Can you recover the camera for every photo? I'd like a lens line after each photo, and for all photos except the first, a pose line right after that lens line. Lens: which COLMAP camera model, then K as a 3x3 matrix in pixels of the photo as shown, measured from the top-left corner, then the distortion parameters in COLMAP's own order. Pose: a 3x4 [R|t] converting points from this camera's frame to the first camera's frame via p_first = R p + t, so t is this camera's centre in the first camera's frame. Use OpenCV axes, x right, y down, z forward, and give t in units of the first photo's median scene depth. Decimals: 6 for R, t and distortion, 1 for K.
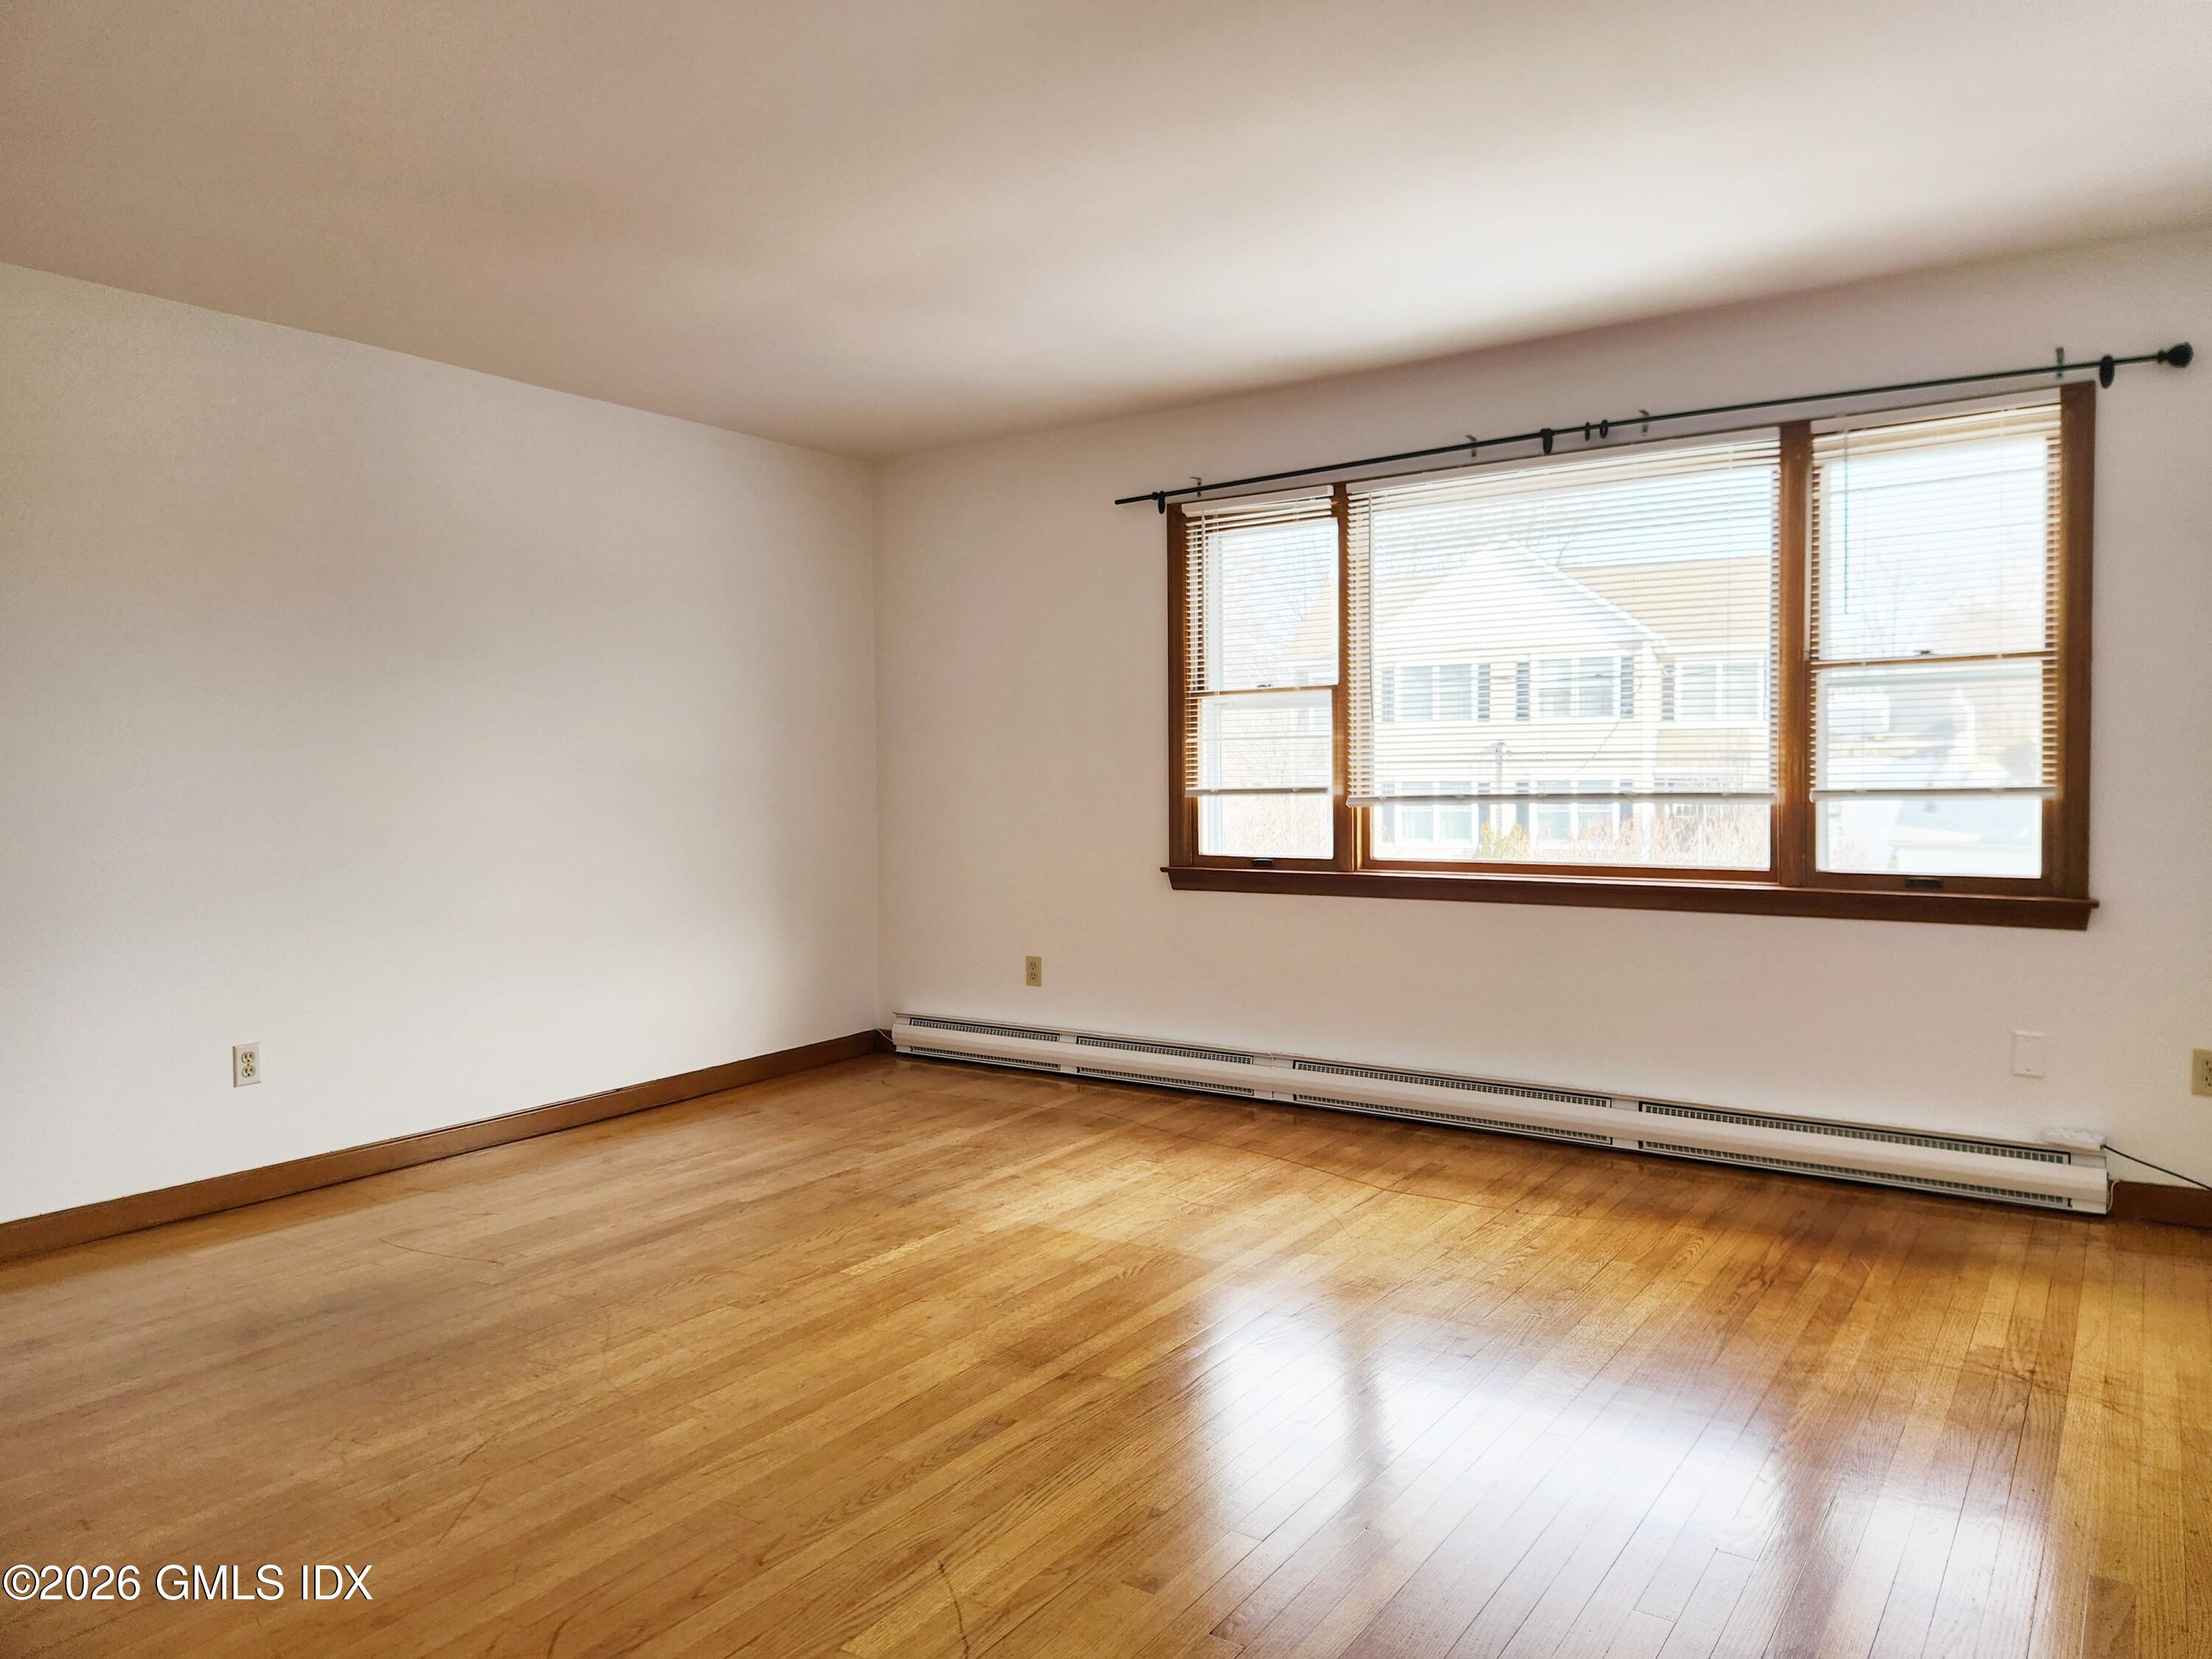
lens RADIAL K [[1488.0, 0, 1106.0], [0, 1488.0, 829.5], [0, 0, 1]] dist [0.053196, -0.055794]
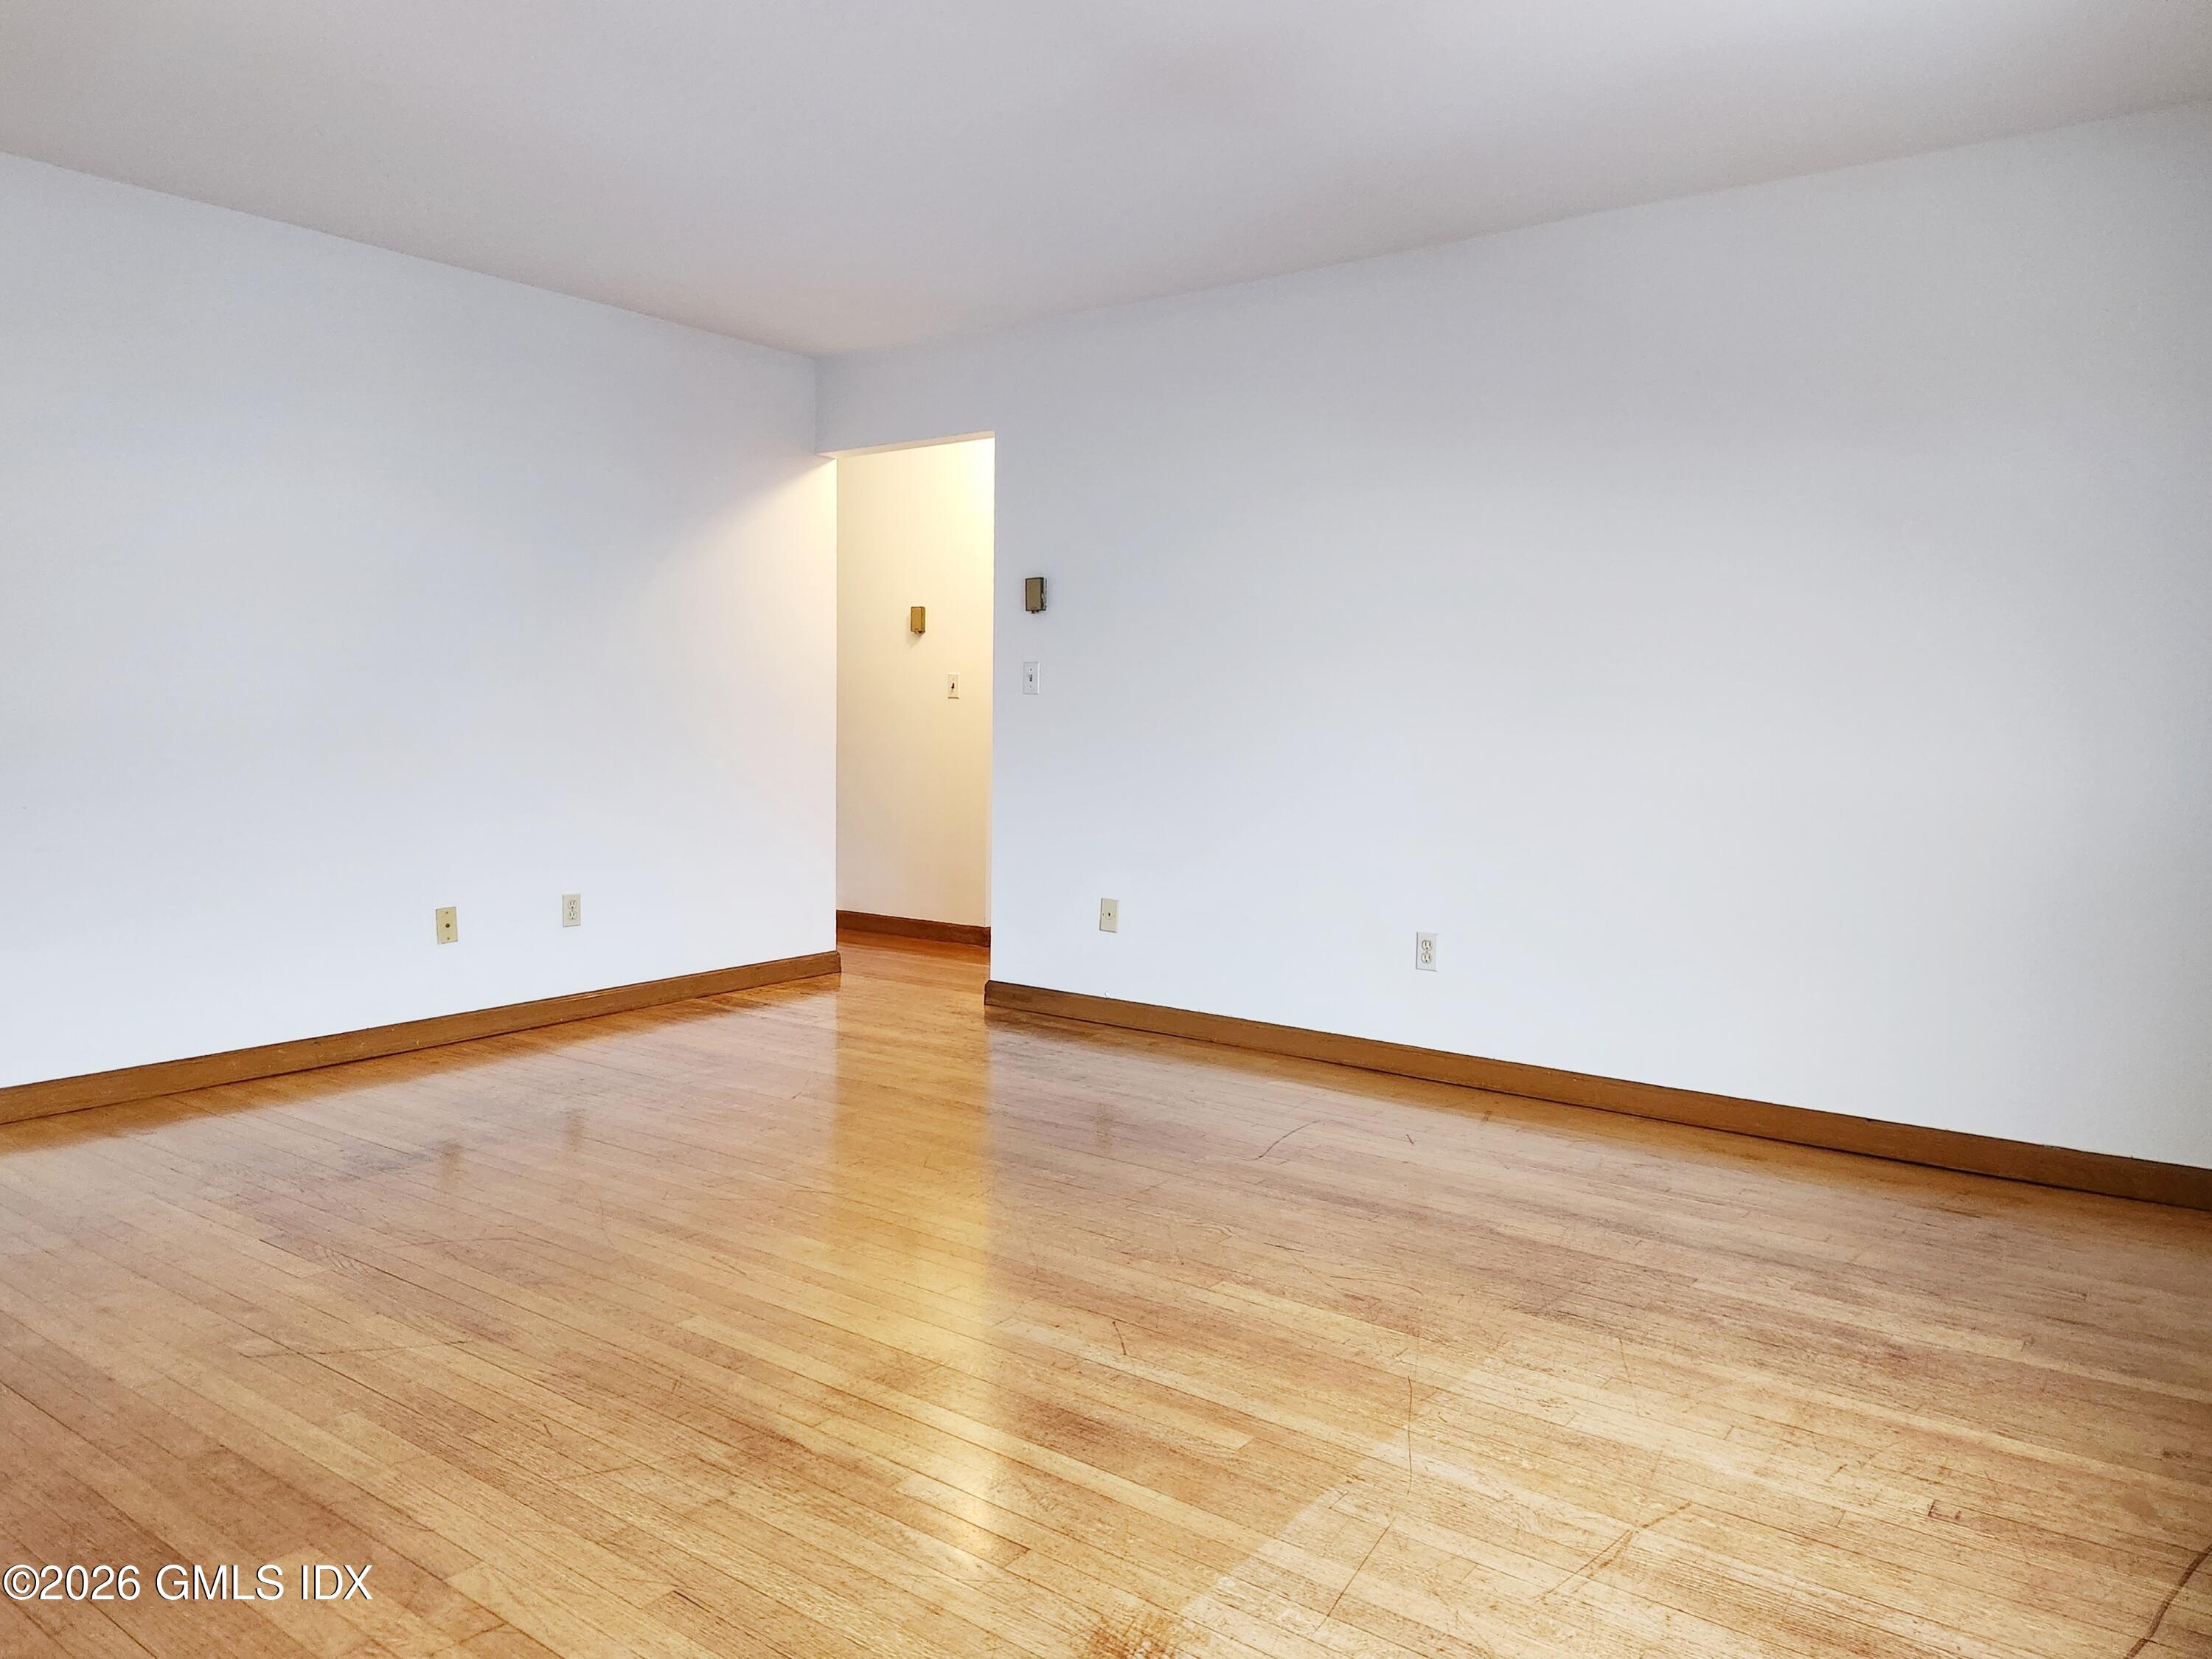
lens RADIAL K [[1548.7, 0, 1106.0], [0, 1548.7, 829.5], [0, 0, 1]] dist [0.062592, -0.000131]
pose [[-0.044055, 0.089060, -0.995051, 0.636847], [-0.053087, 0.994403, 0.091353, -0.026263], [0.997618, 0.056849, -0.039080, 0.925481]]
